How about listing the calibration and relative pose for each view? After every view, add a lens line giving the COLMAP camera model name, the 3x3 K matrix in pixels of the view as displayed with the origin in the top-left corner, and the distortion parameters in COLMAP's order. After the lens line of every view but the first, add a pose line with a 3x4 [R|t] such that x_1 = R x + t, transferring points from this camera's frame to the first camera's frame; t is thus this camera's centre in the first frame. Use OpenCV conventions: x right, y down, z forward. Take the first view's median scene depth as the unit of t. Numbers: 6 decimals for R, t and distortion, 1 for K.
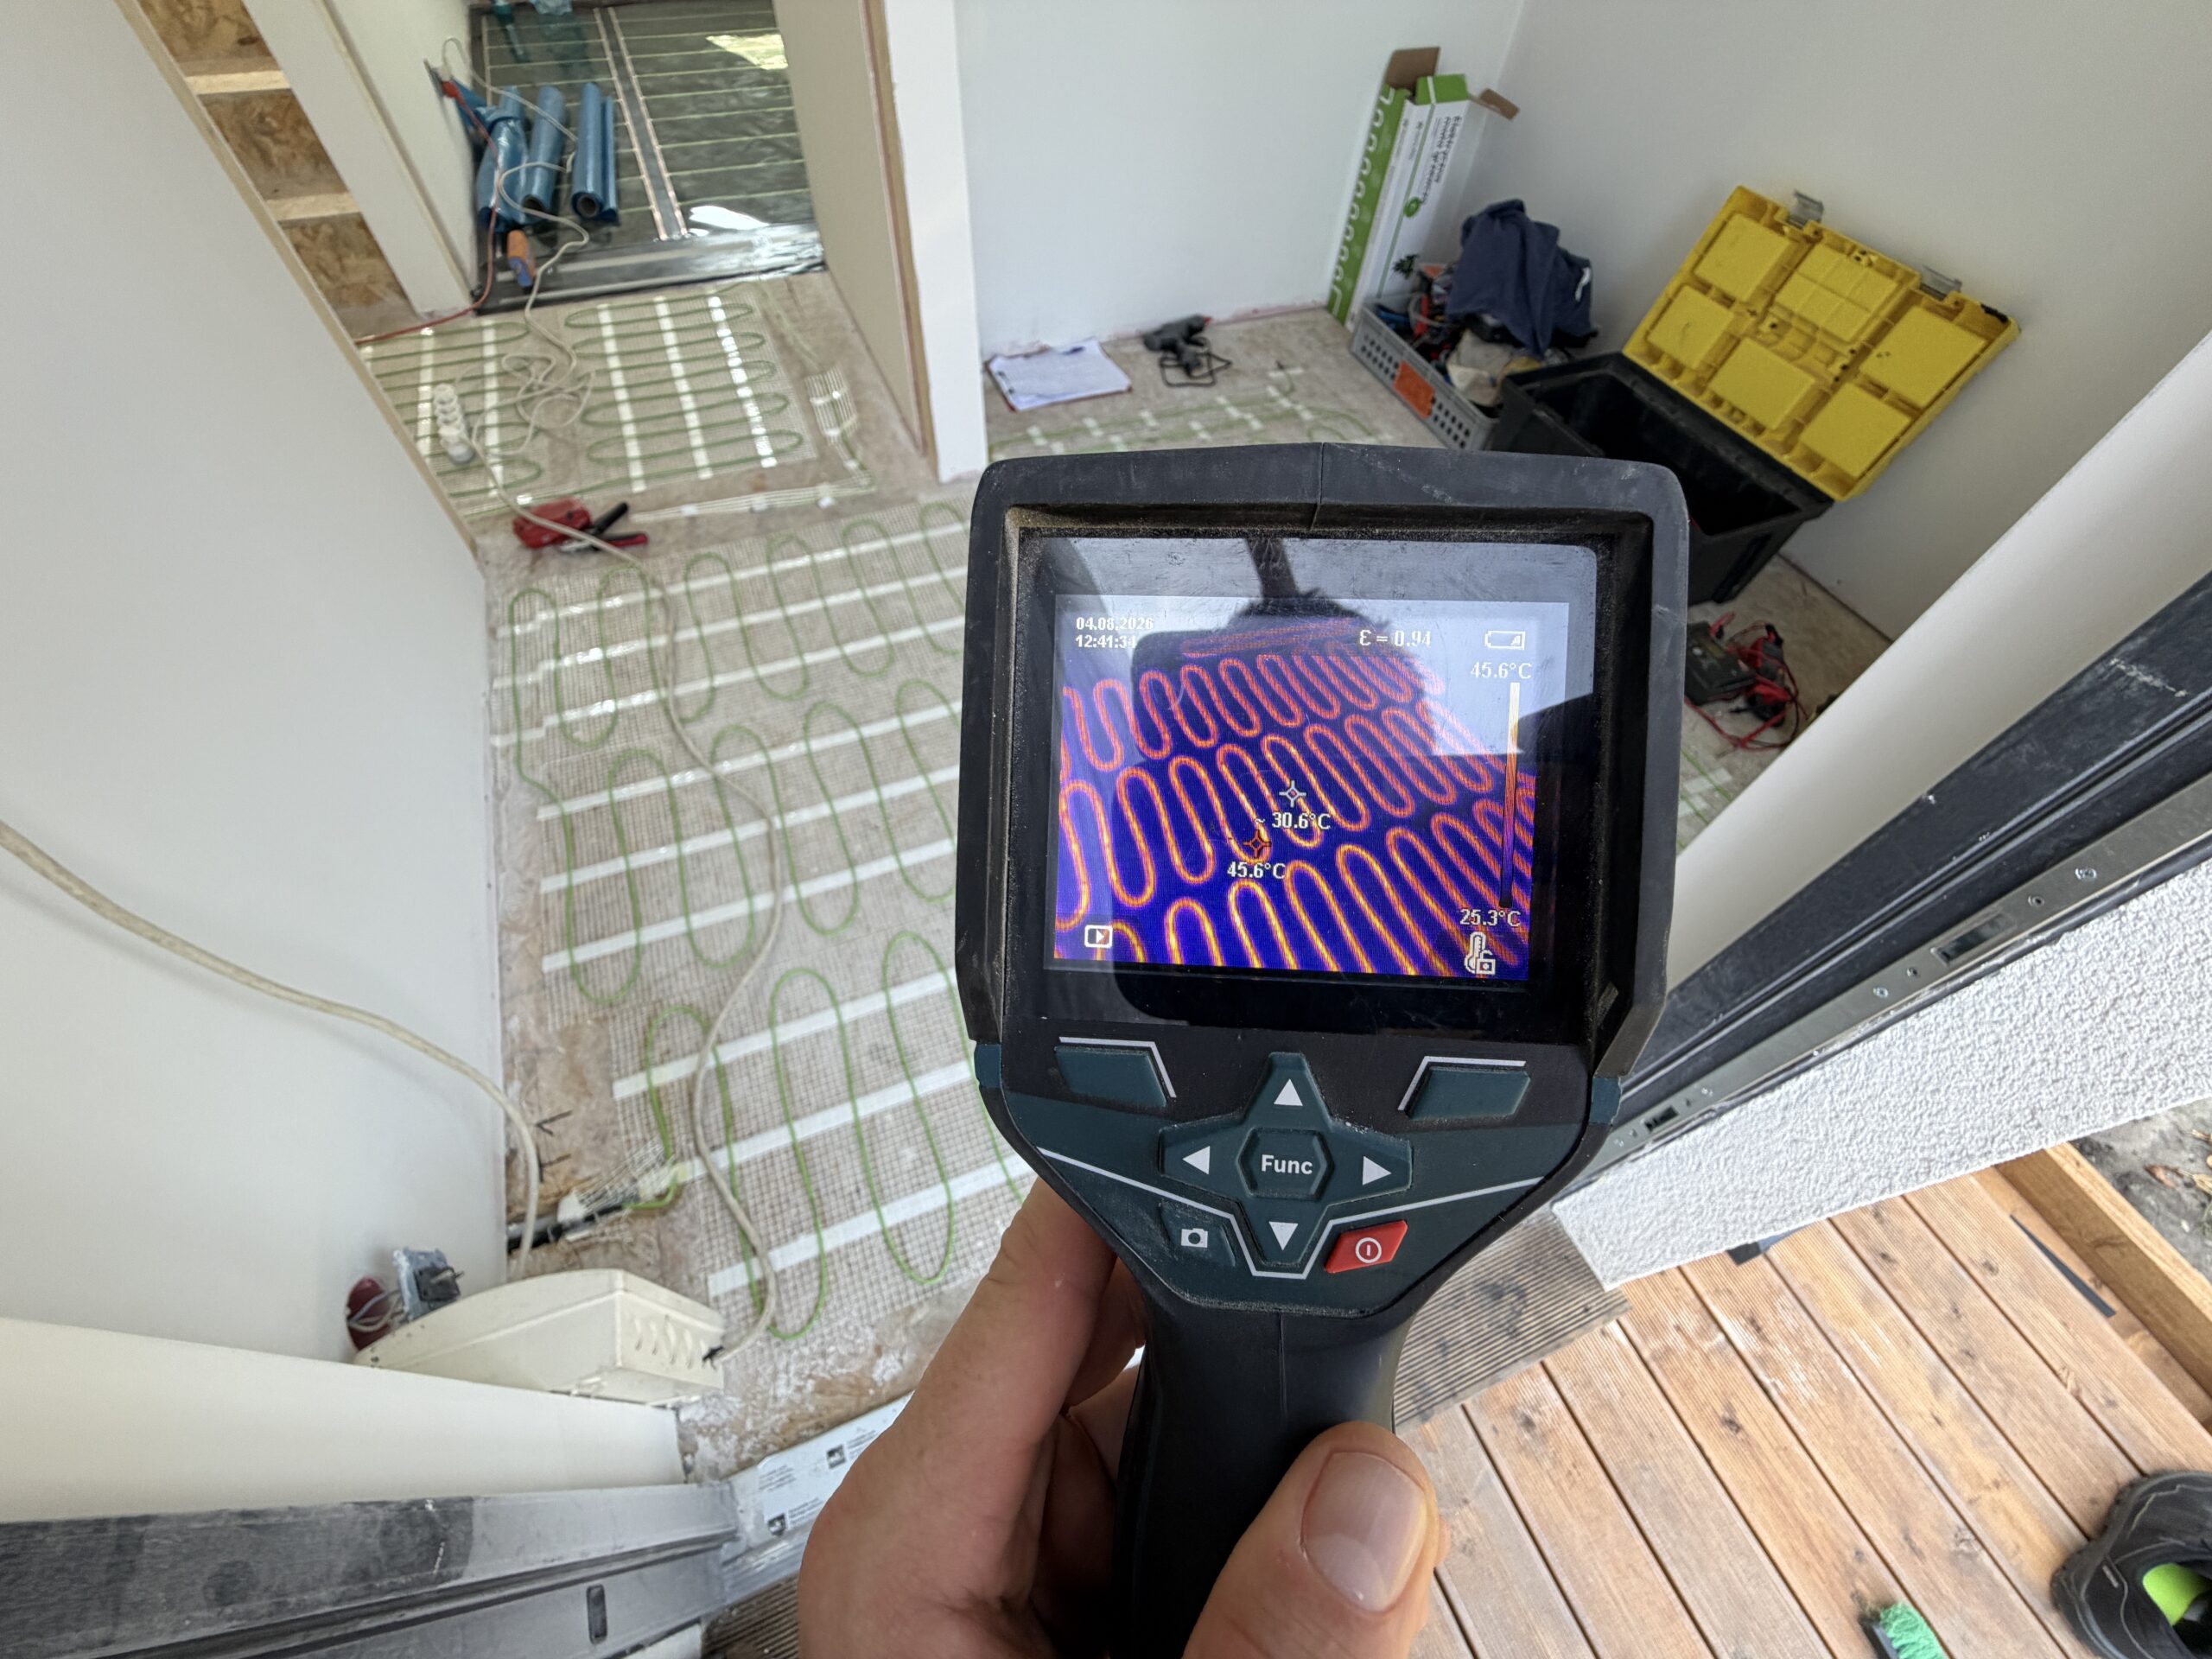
lens RADIAL K [[882.7, 0, 1107.4], [0, 882.7, 830.1], [0, 0, 1]] dist [-0.001196, 0.000392]
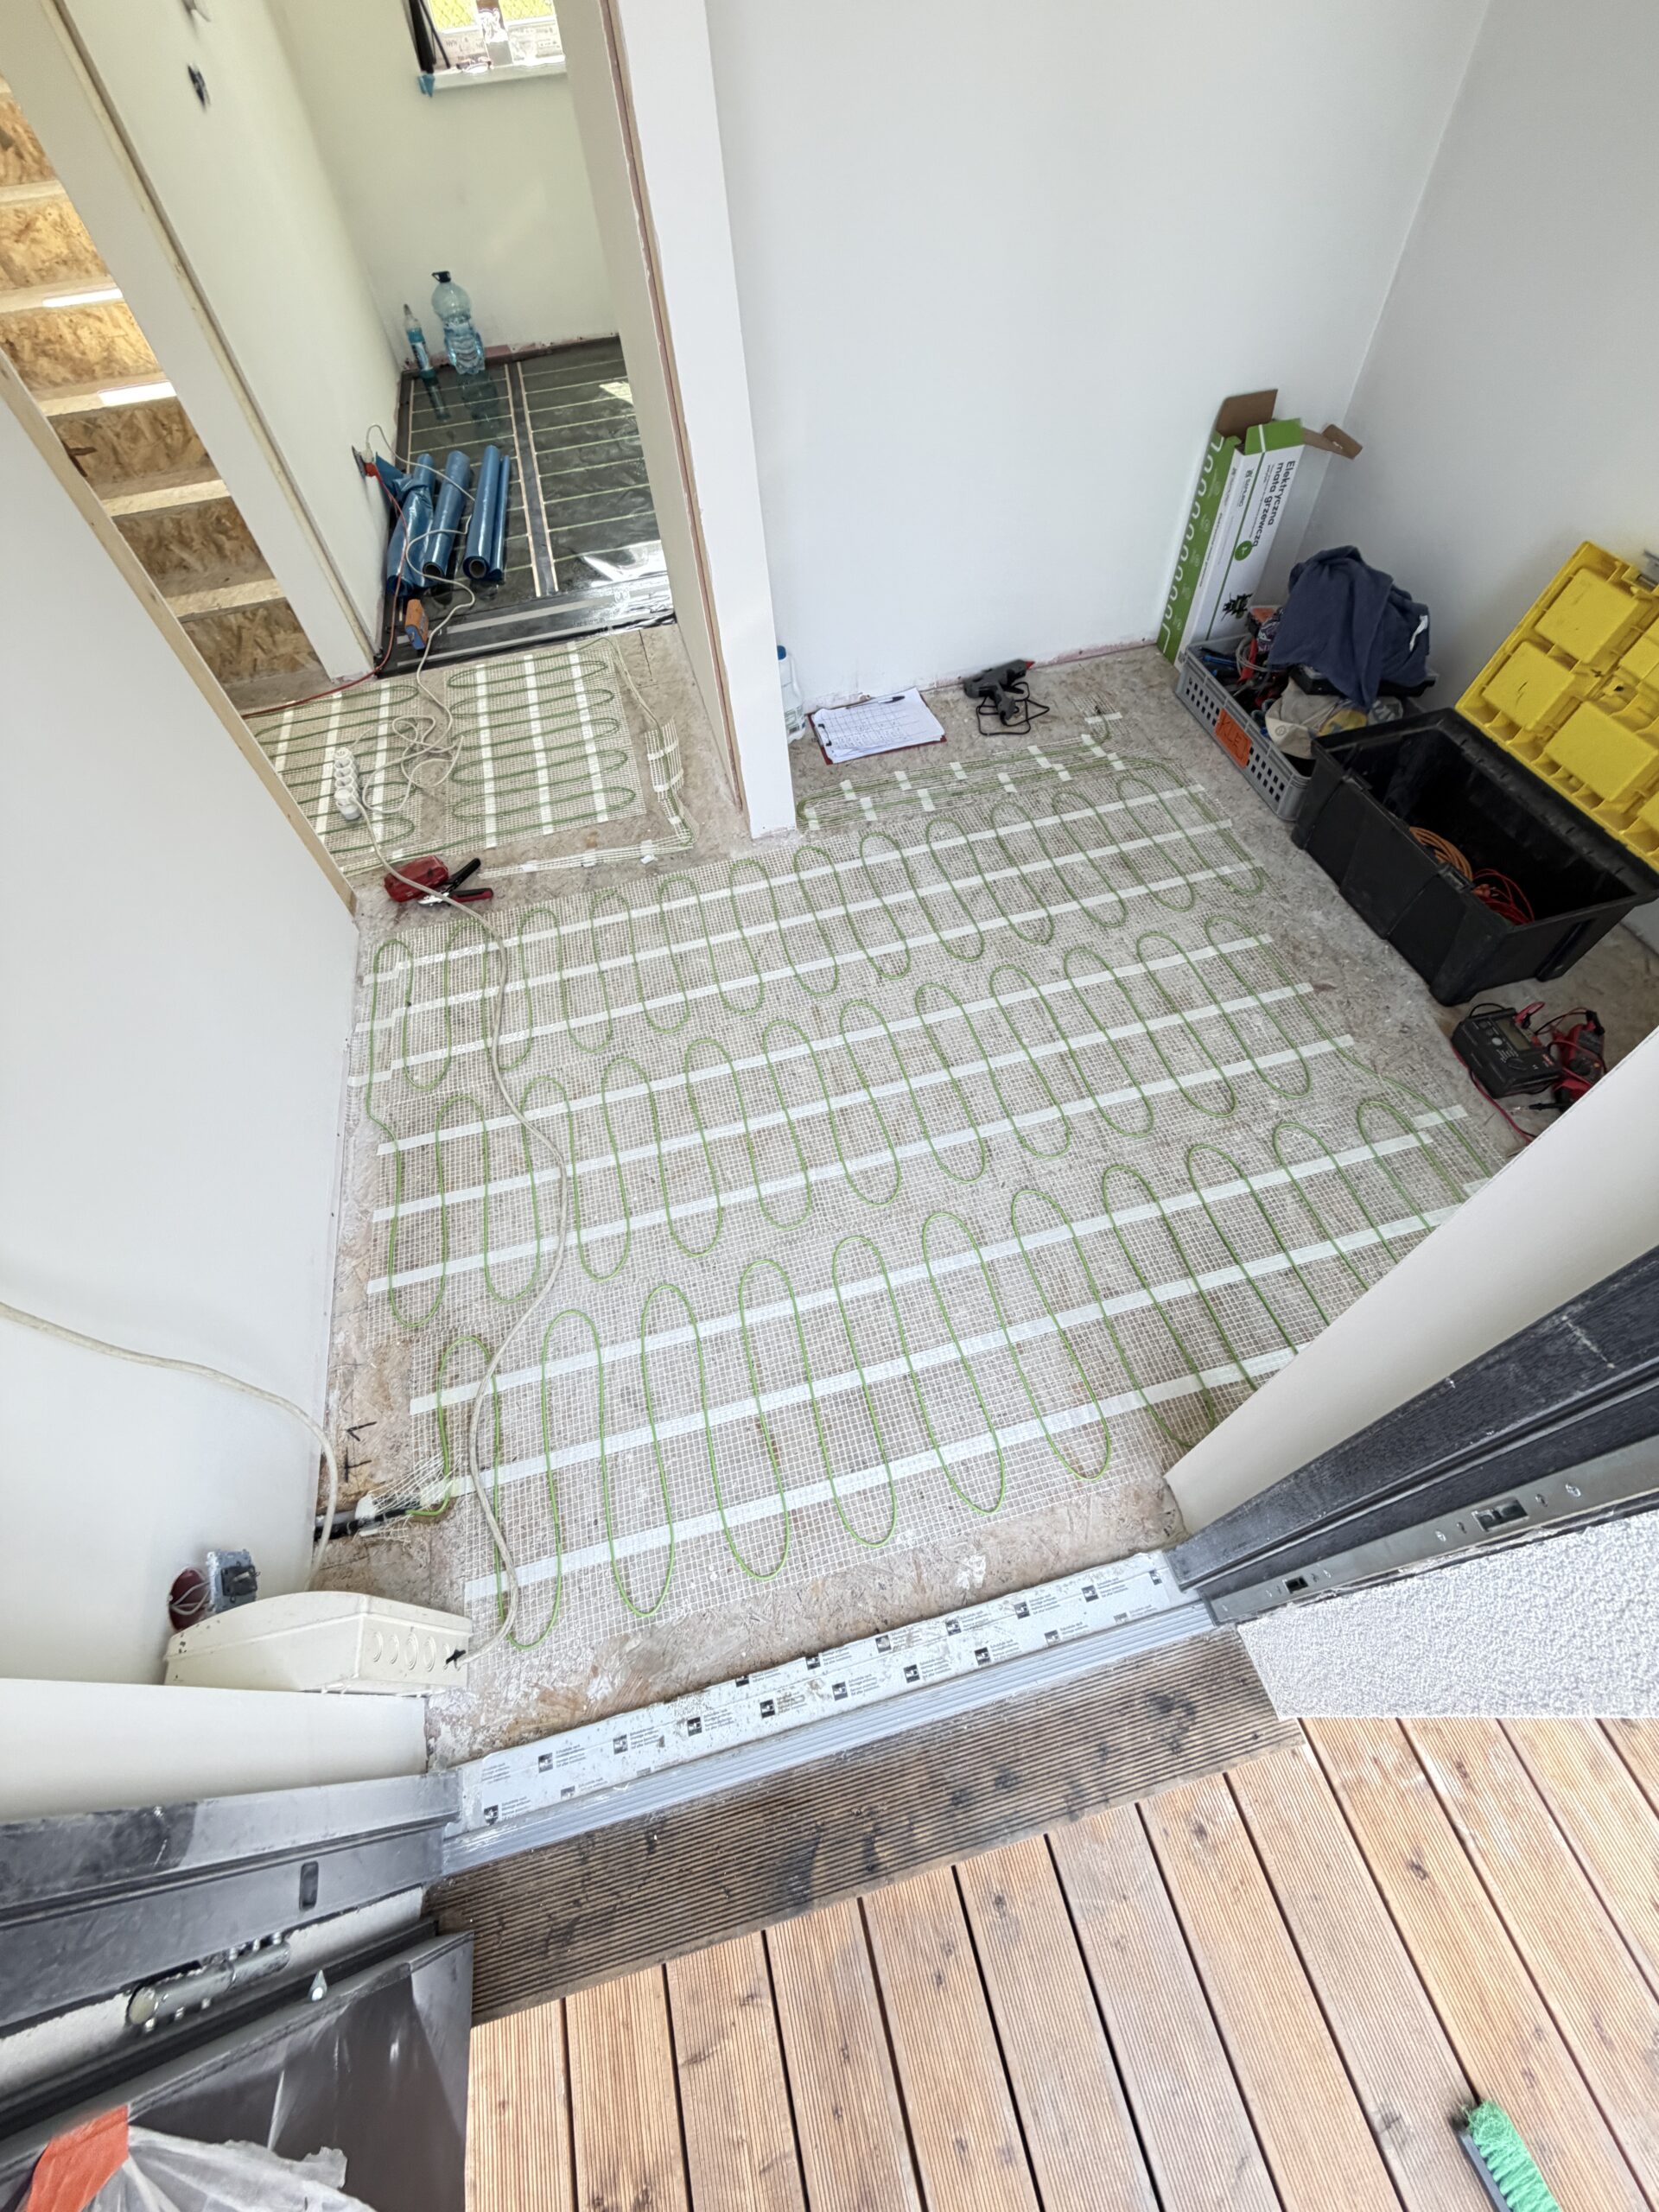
lens RADIAL K [[882.7, 0, 851.8], [0, 882.7, 1087.9], [0, 0, 1]] dist [-0.001196, 0.000392]
pose [[0.986285, 0.054245, -0.155885, 0.144713], [-0.052934, 0.998519, 0.012553, -0.139145], [0.156335, -0.004130, 0.987695, -0.055791]]
